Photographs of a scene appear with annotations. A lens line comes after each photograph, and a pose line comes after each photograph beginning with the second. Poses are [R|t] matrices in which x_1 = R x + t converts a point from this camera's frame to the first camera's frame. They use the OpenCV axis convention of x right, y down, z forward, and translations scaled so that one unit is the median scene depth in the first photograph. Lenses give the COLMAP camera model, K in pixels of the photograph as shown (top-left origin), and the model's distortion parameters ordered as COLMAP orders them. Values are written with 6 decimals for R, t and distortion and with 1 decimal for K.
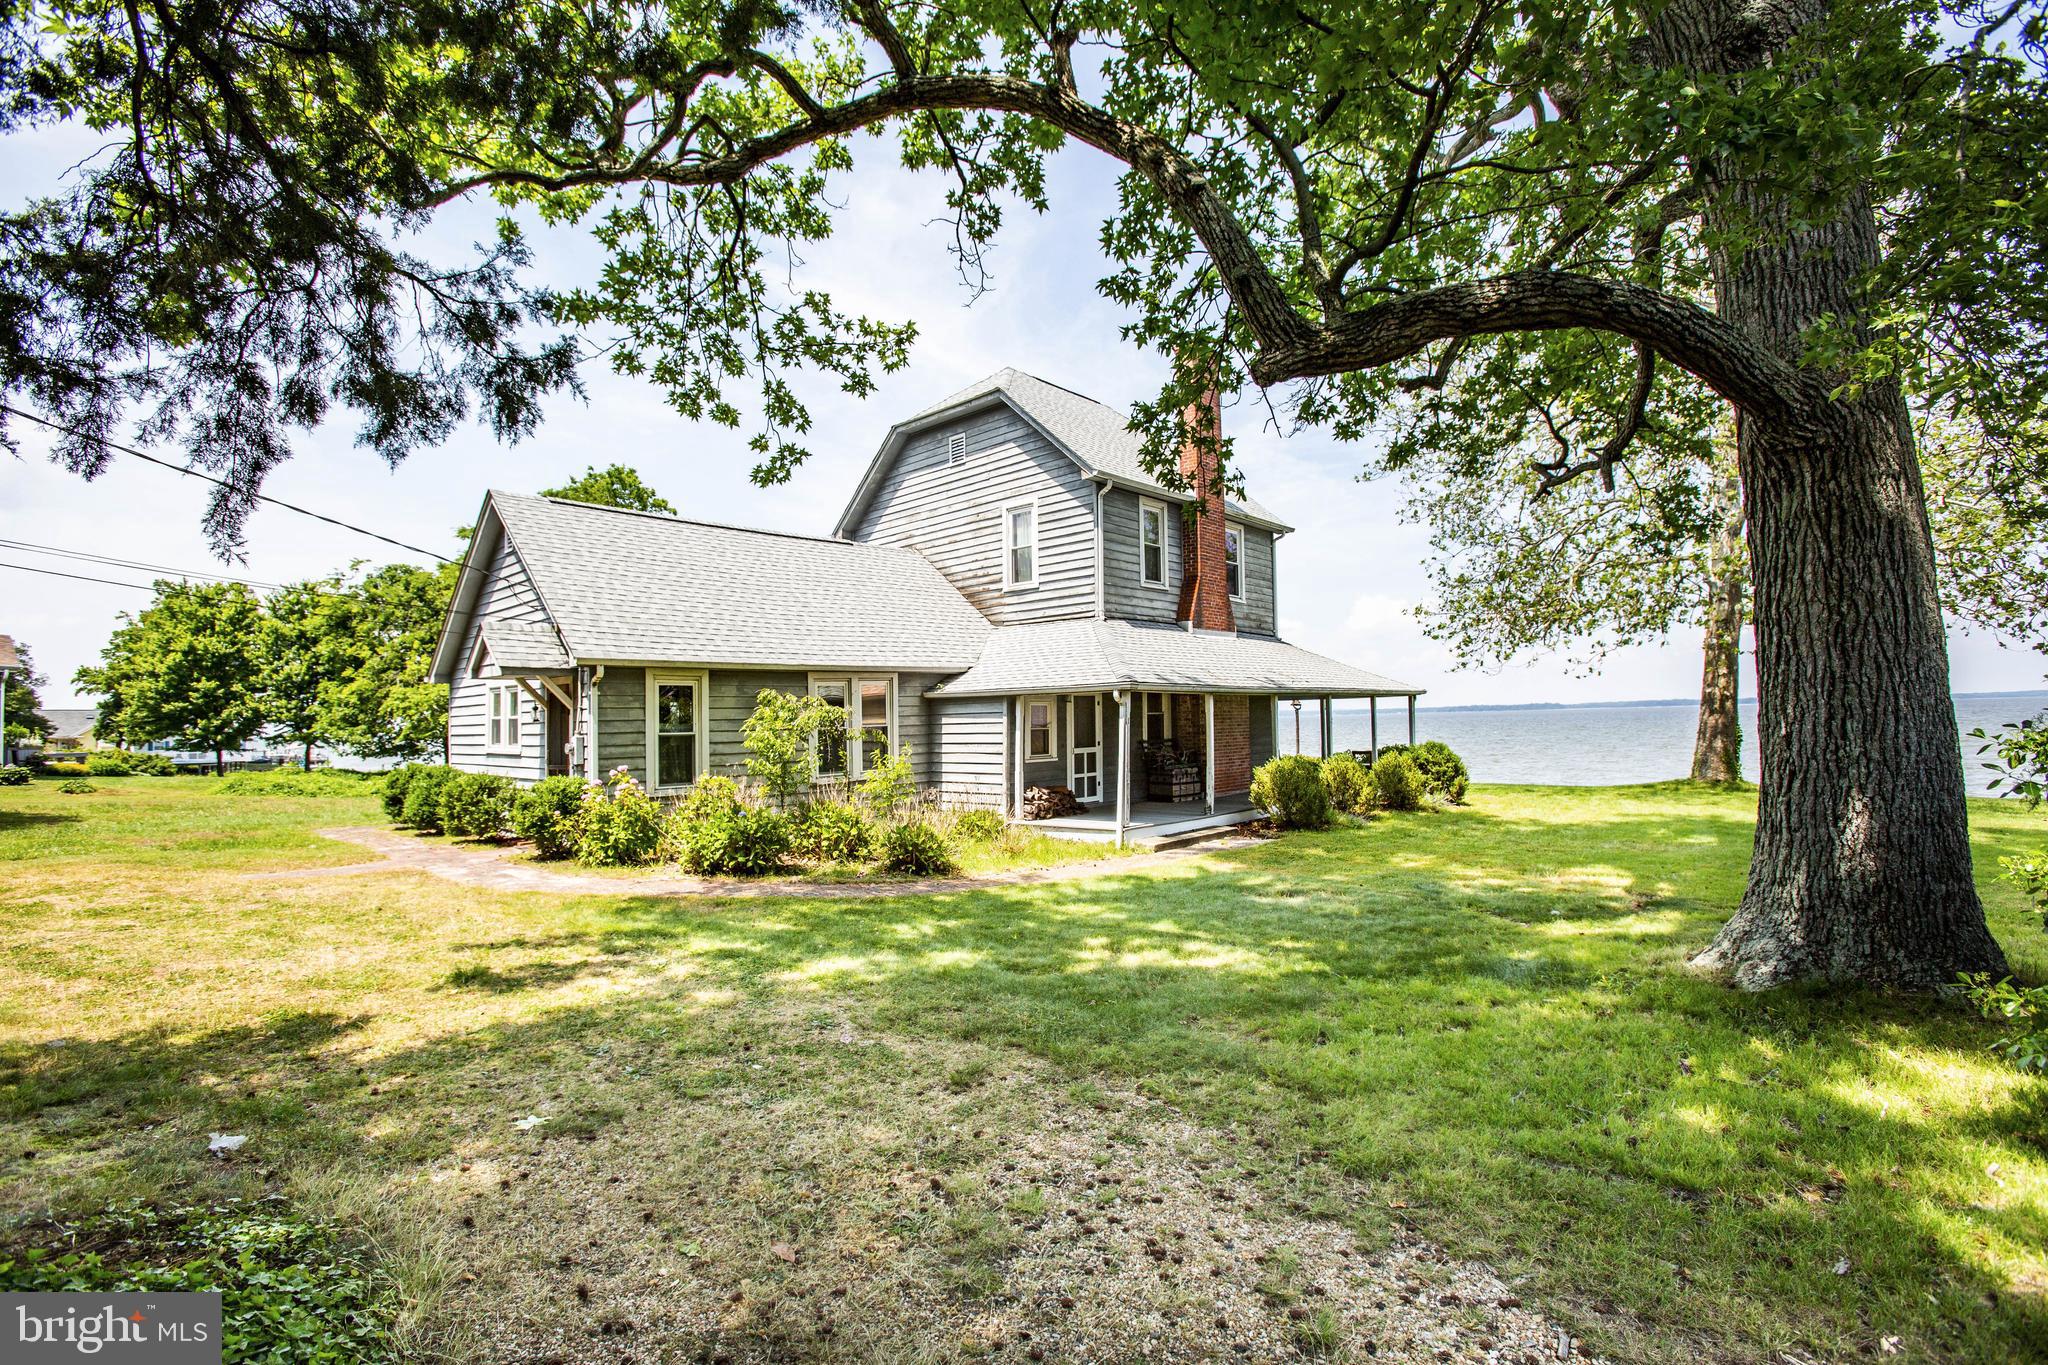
lens RADIAL K [[940.3, 0, 1012.8], [0, 940.3, 680.9], [0, 0, 1]] dist [-0.077781, 0.033763]
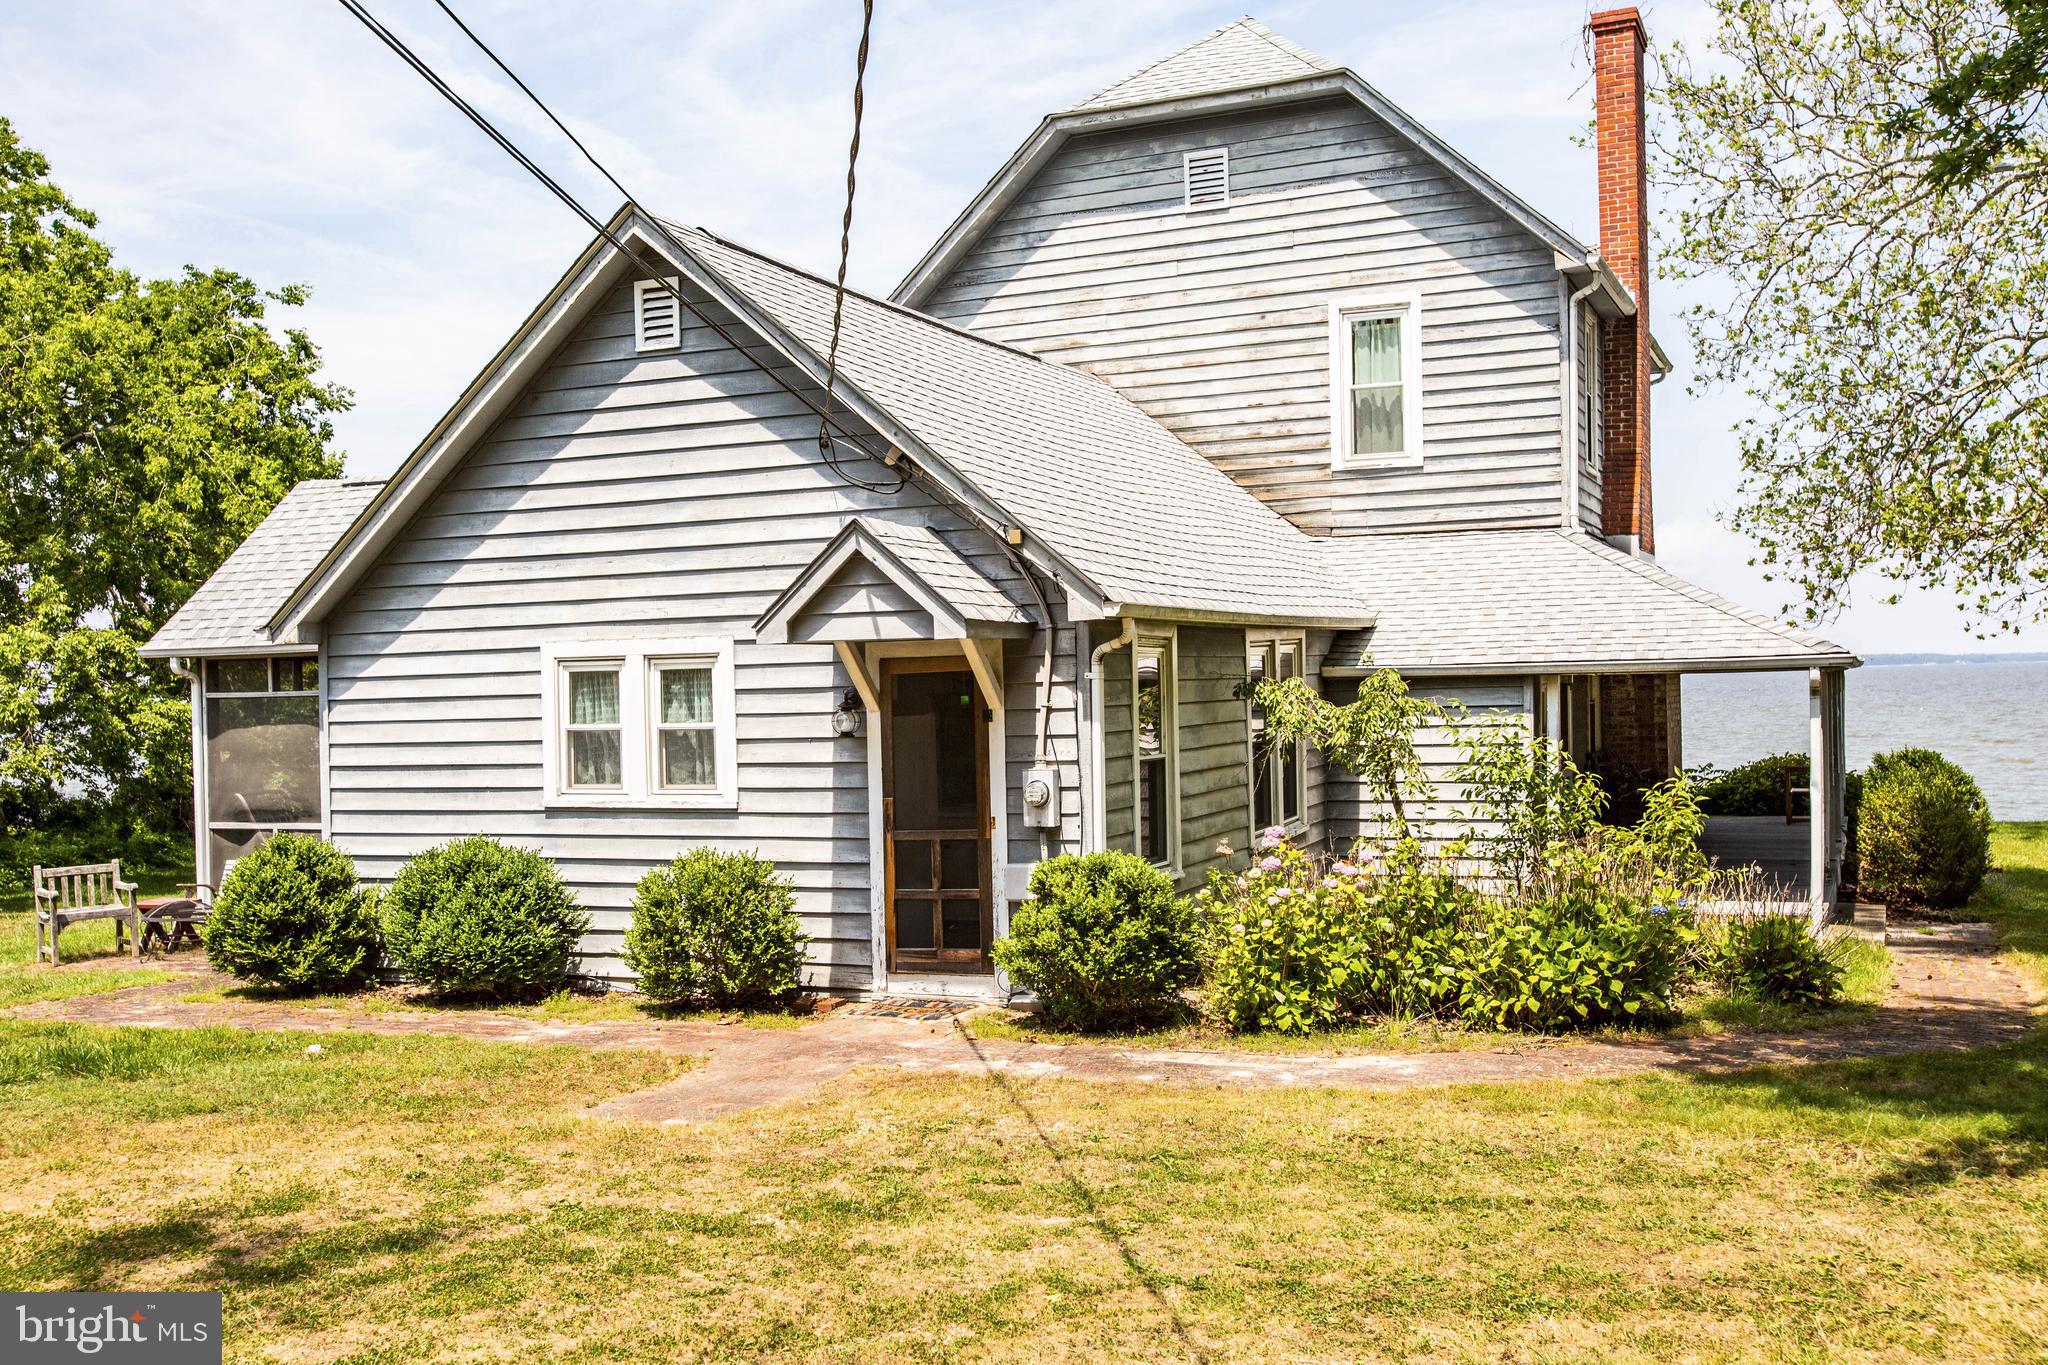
lens RADIAL K [[1937.4, 0, 1014.9], [0, 1937.4, 680.1], [0, 0, 1]] dist [0.010501, 0.070246]
pose [[0.940402, -0.000401, 0.340064, -0.540344], [-0.010386, 0.999499, 0.029901, -0.009335], [-0.339905, -0.031650, 0.939927, 0.050040]]
